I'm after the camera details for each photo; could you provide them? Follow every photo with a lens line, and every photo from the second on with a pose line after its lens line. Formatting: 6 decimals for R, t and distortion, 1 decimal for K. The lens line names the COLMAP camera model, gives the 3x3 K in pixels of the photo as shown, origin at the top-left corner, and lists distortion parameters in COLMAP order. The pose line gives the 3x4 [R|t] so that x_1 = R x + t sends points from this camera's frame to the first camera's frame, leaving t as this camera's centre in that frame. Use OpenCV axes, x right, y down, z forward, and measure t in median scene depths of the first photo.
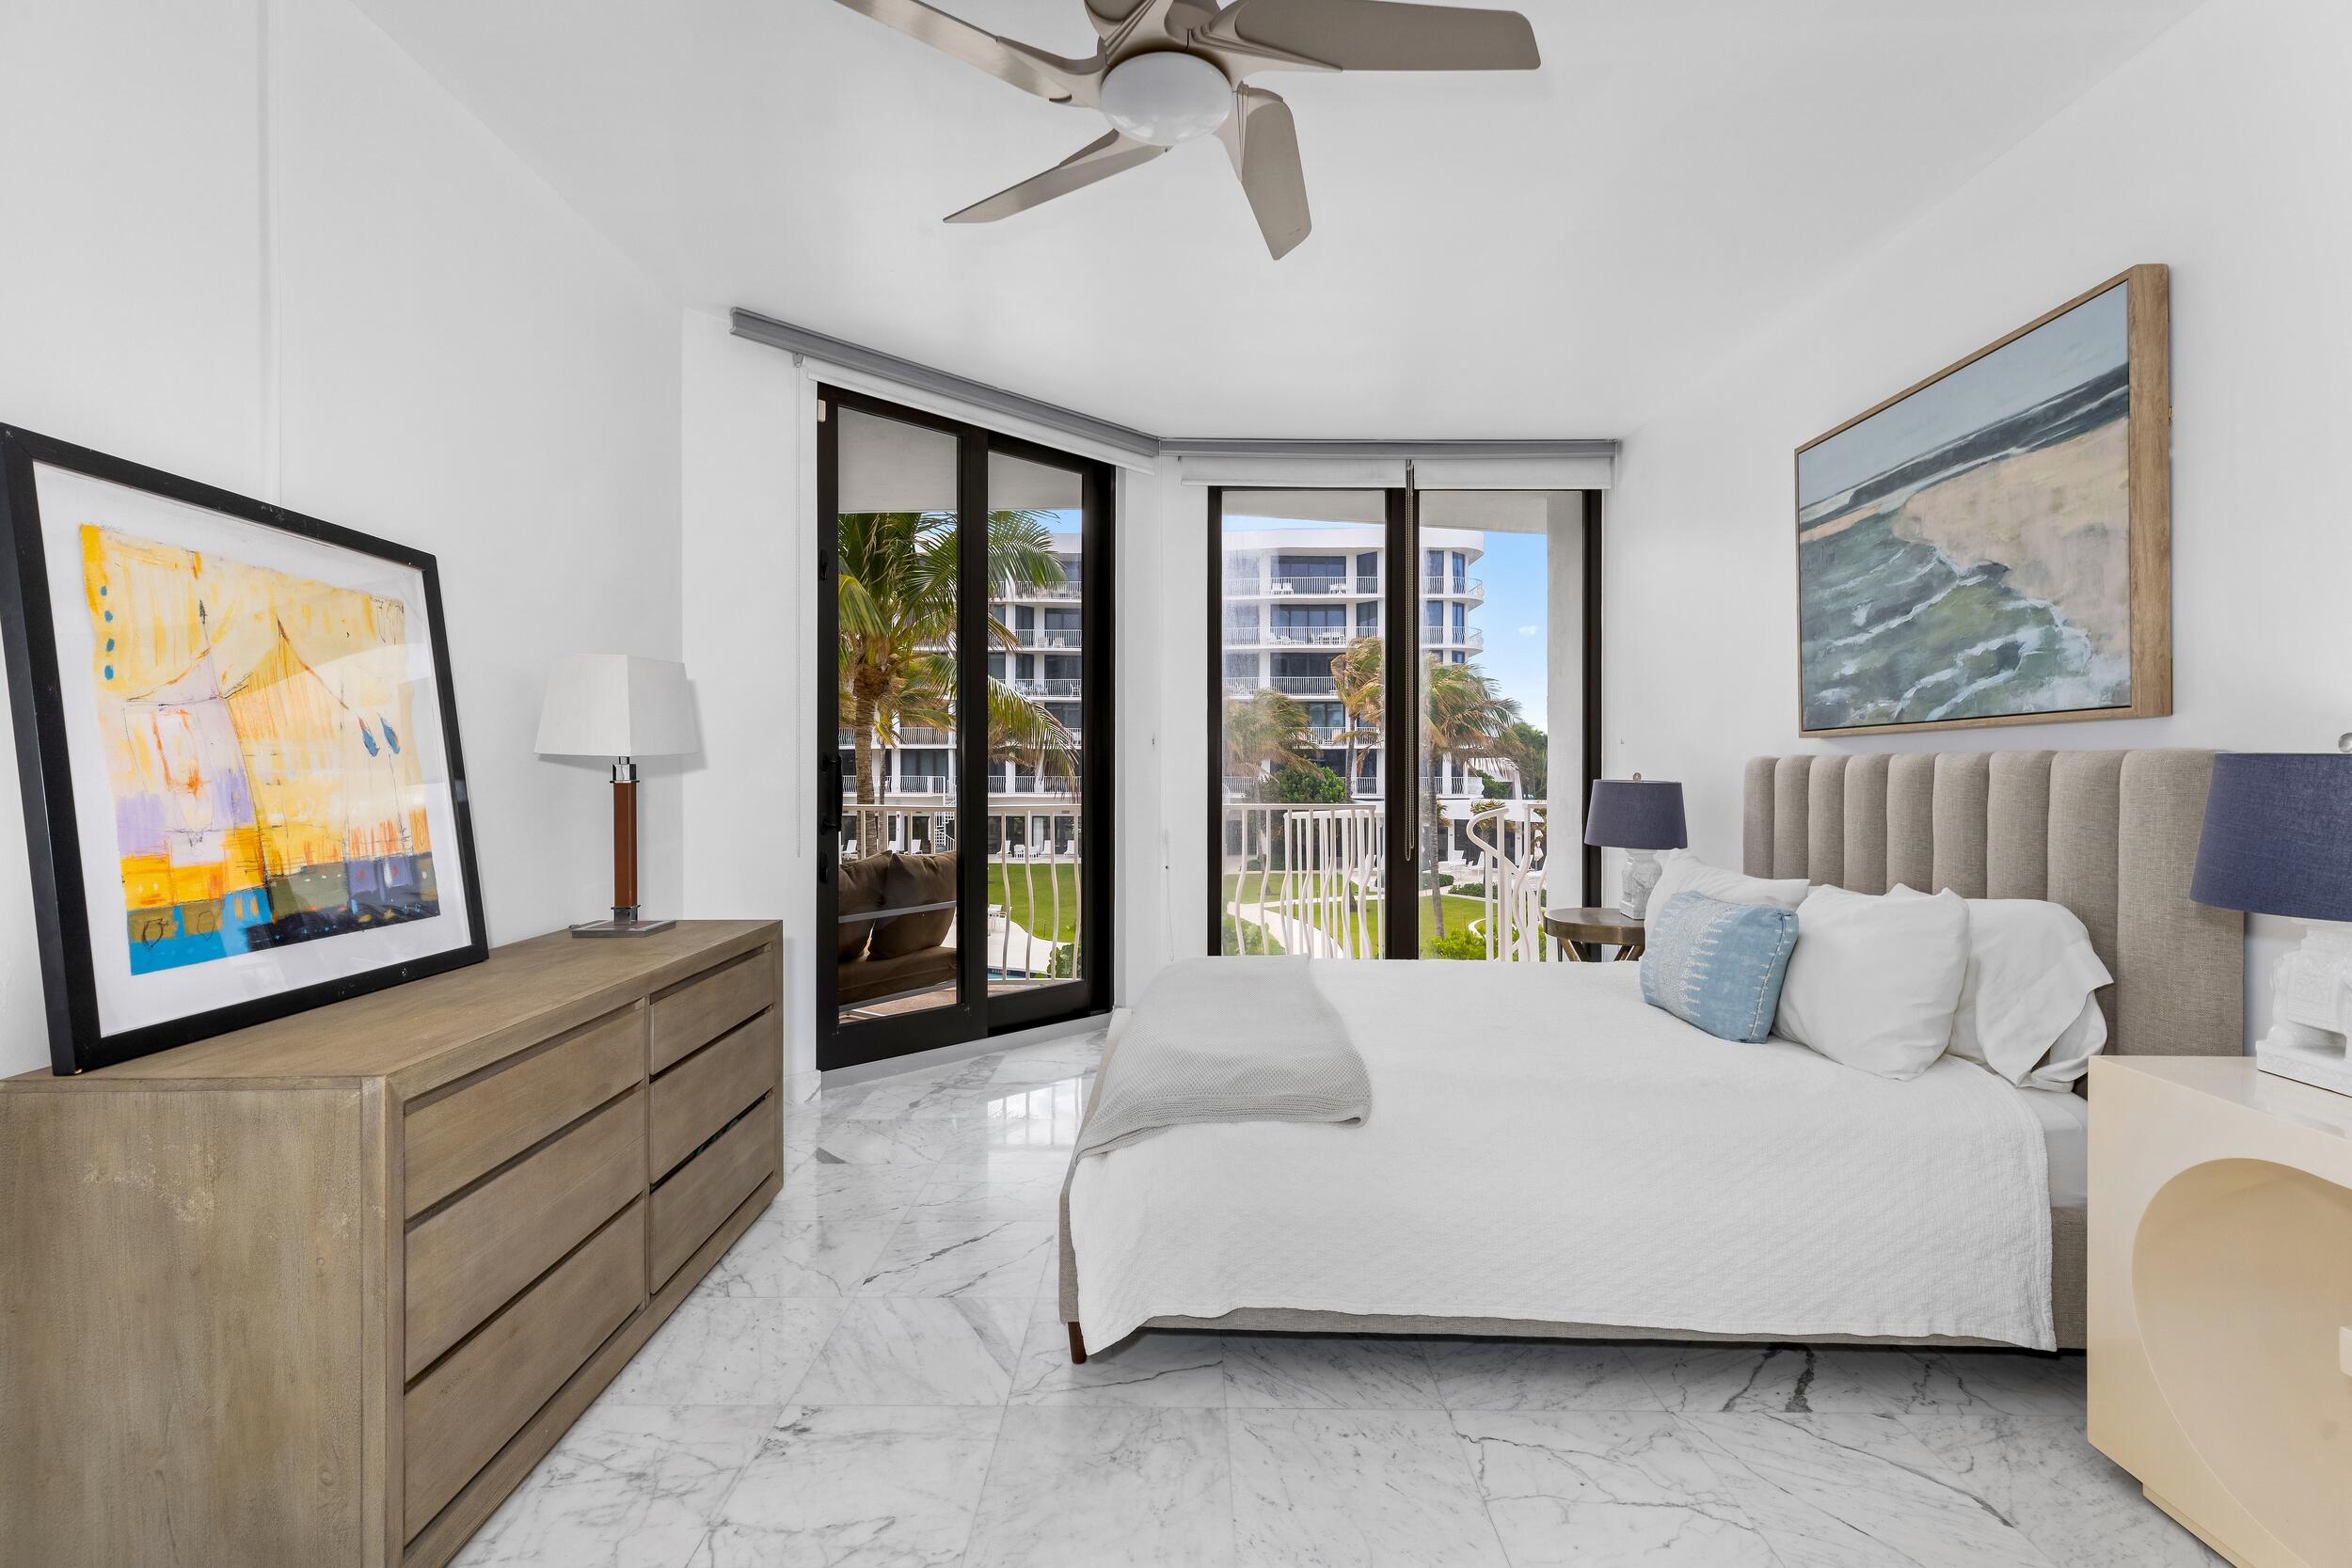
lens RADIAL K [[1063.5, 0, 1172.0], [0, 1063.5, 782.6], [0, 0, 1]] dist [0.001091, -0.000139]
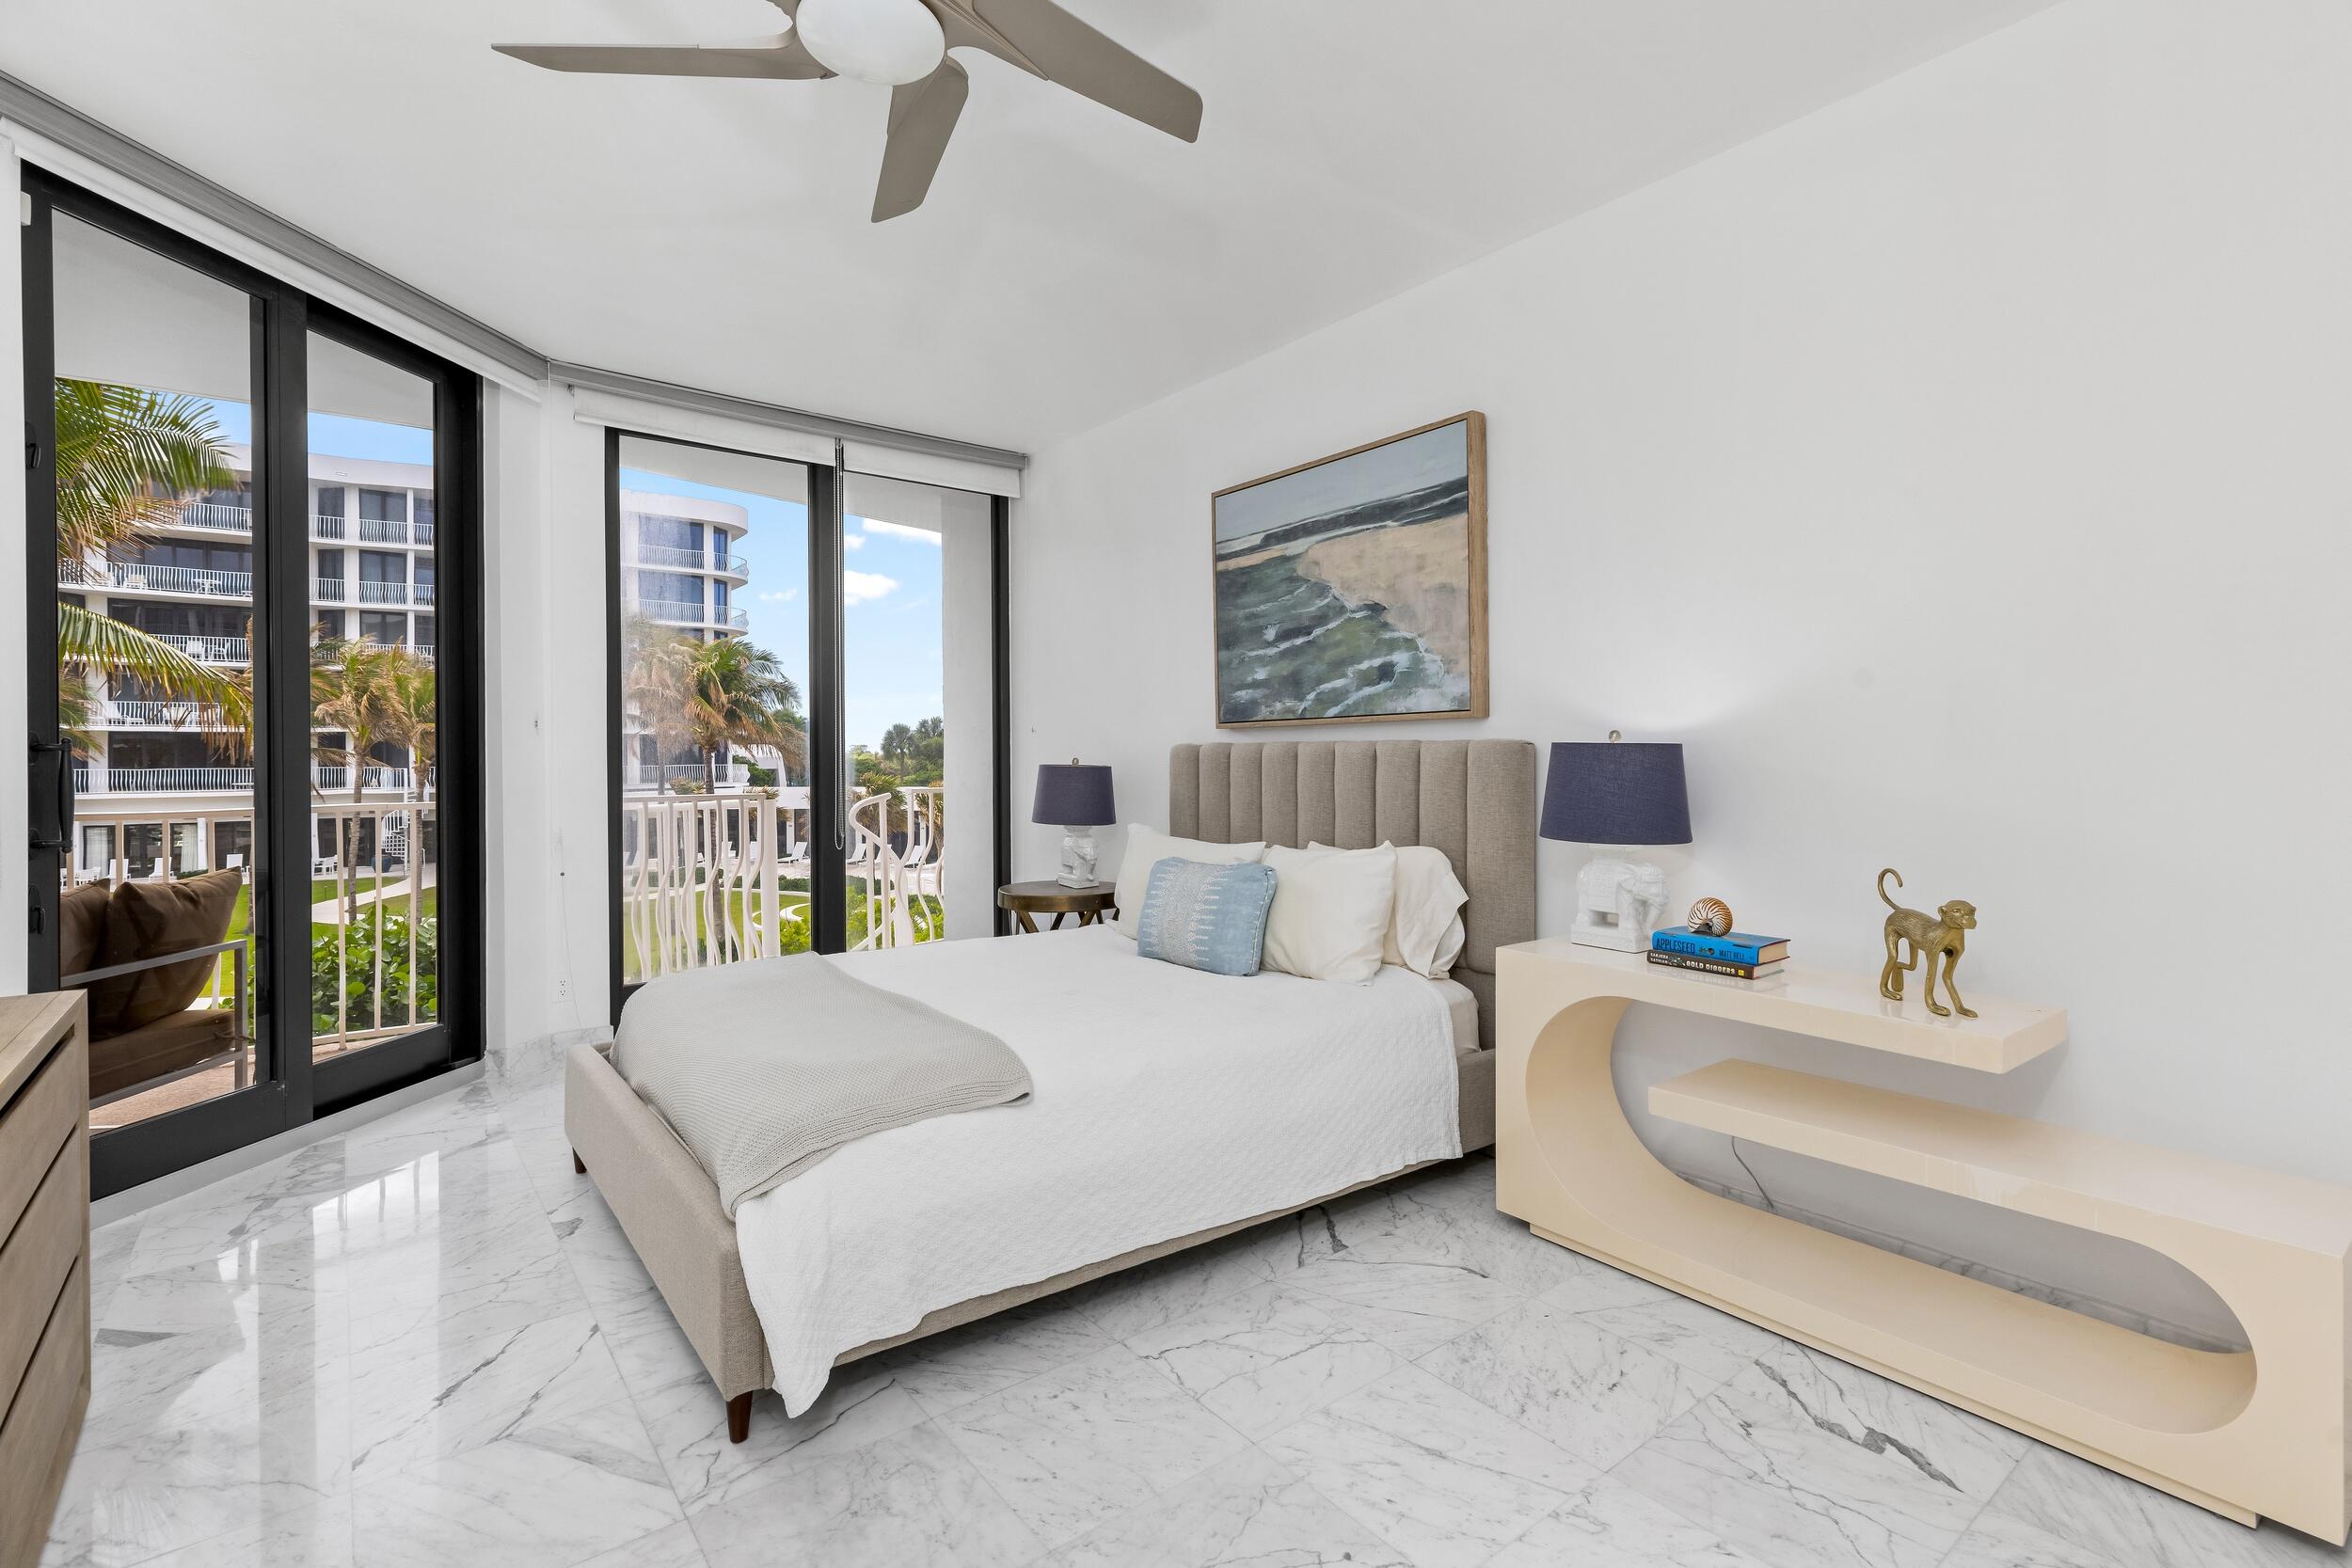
lens RADIAL K [[1063.5, 0, 1191.4], [0, 1063.5, 773.1], [0, 0, 1]] dist [0.001091, -0.000139]
pose [[0.785688, -0.014271, 0.618458, -0.263011], [0.012008, 0.999897, 0.007819, -0.001130], [-0.618506, 0.001283, 0.785779, 0.072208]]
